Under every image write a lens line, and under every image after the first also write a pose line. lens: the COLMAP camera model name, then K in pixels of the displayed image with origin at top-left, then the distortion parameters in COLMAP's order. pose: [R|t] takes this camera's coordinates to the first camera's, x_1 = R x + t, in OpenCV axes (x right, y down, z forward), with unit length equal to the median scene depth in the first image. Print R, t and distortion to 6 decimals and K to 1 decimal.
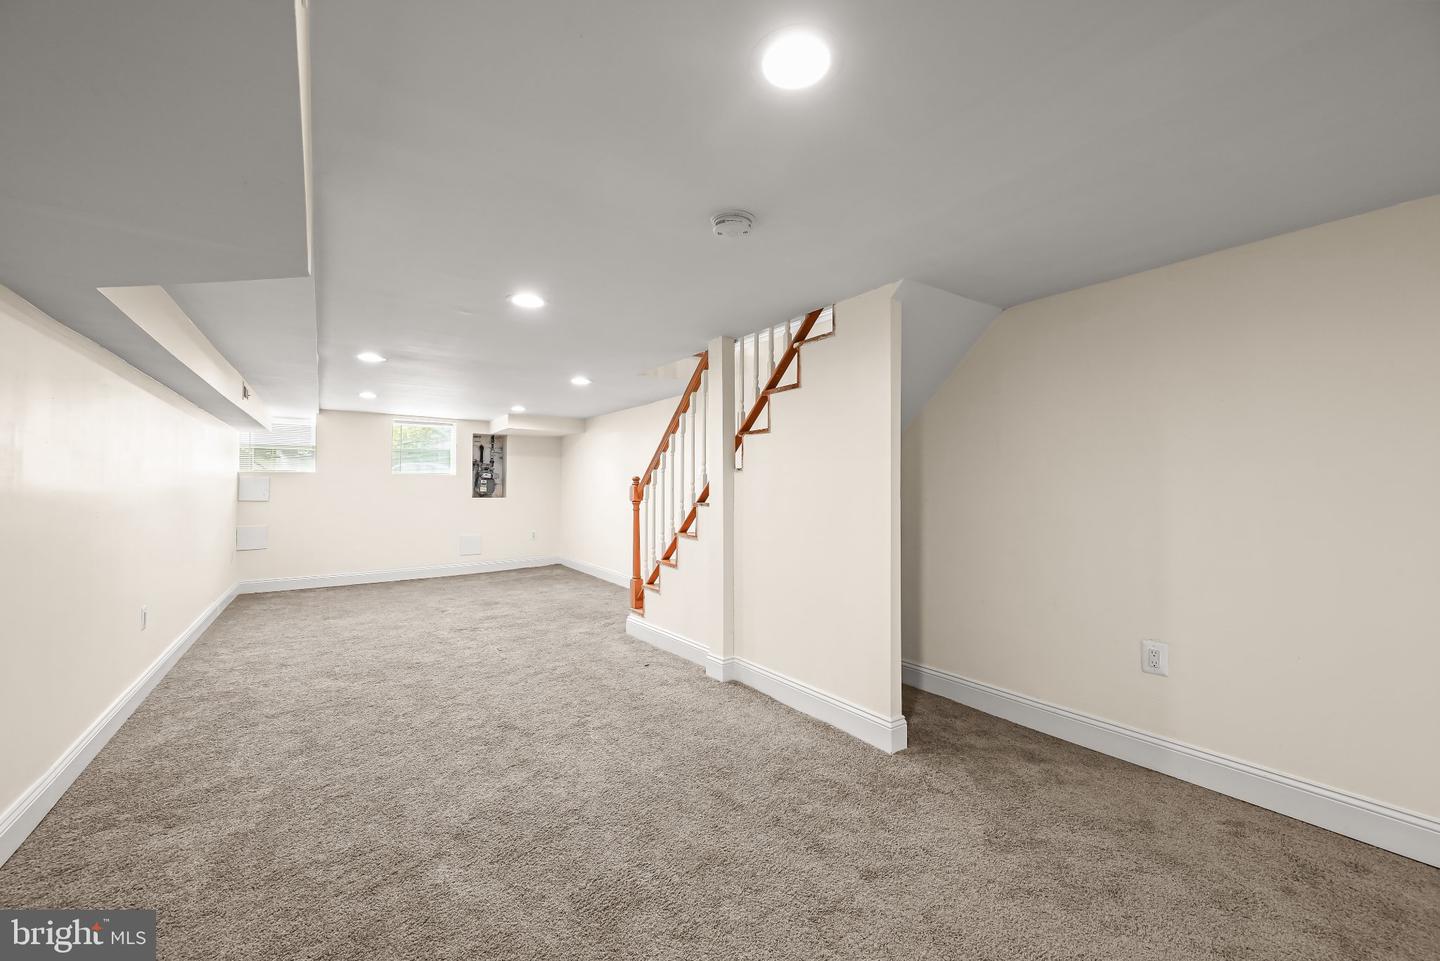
lens RADIAL K [[576.1, 0, 718.0], [0, 576.1, 487.8], [0, 0, 1]] dist [-0.002630, -0.000003]
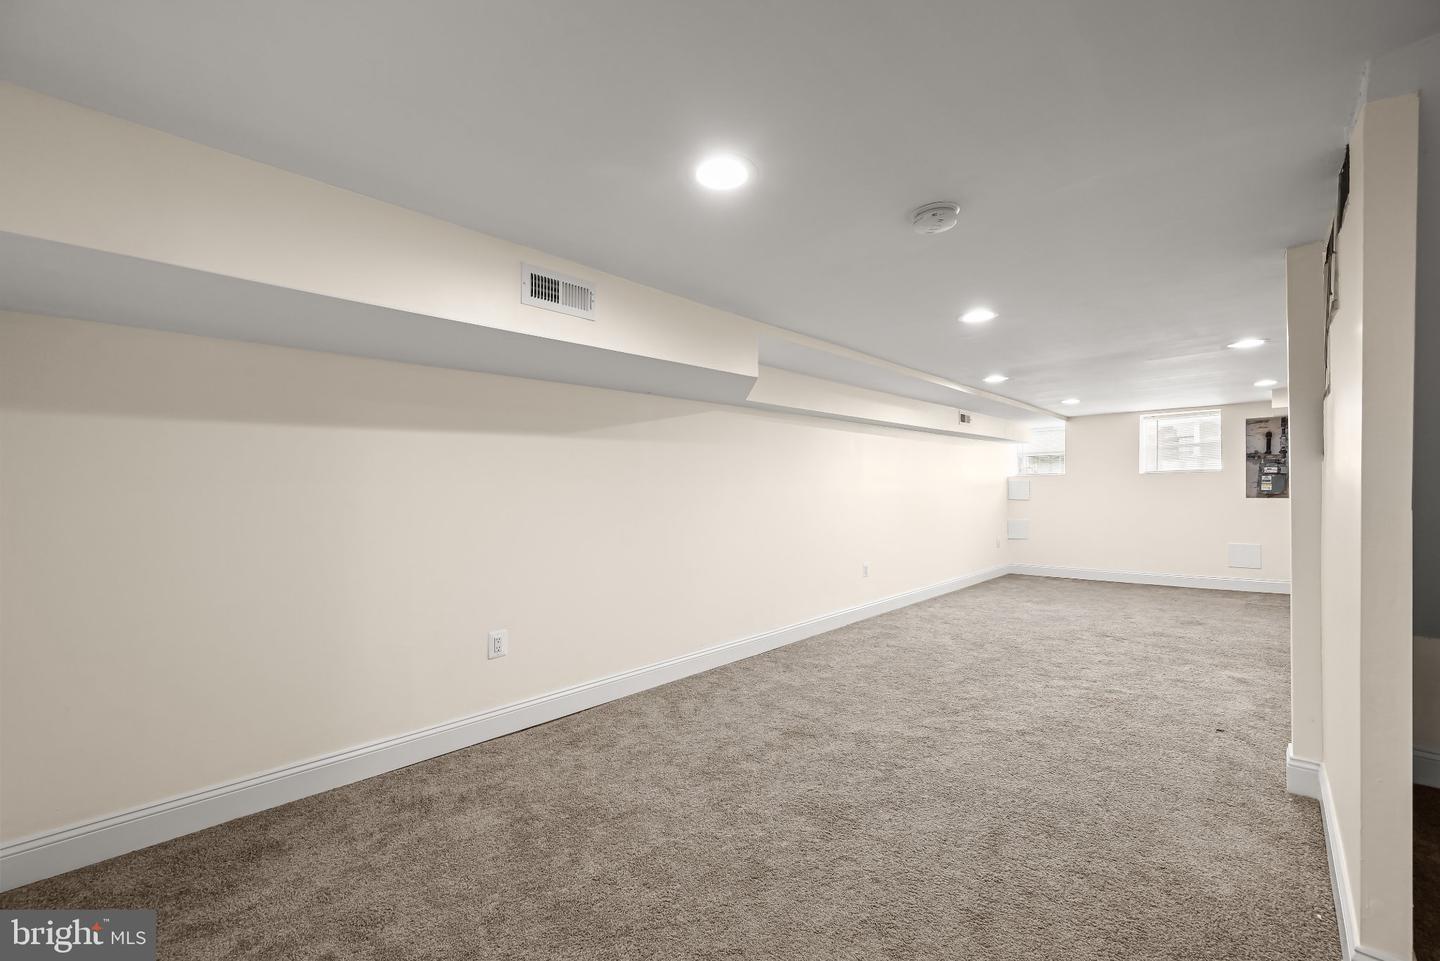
lens RADIAL K [[572.0, 0, 720.0], [0, 572.0, 480.5], [0, 0, 1]] dist [-0.001441, 0.000011]
pose [[0.184715, -0.021209, -0.982563, 0.401521], [0.013377, 0.999729, -0.019064, -0.003252], [0.982701, -0.009622, 0.184949, 0.204742]]
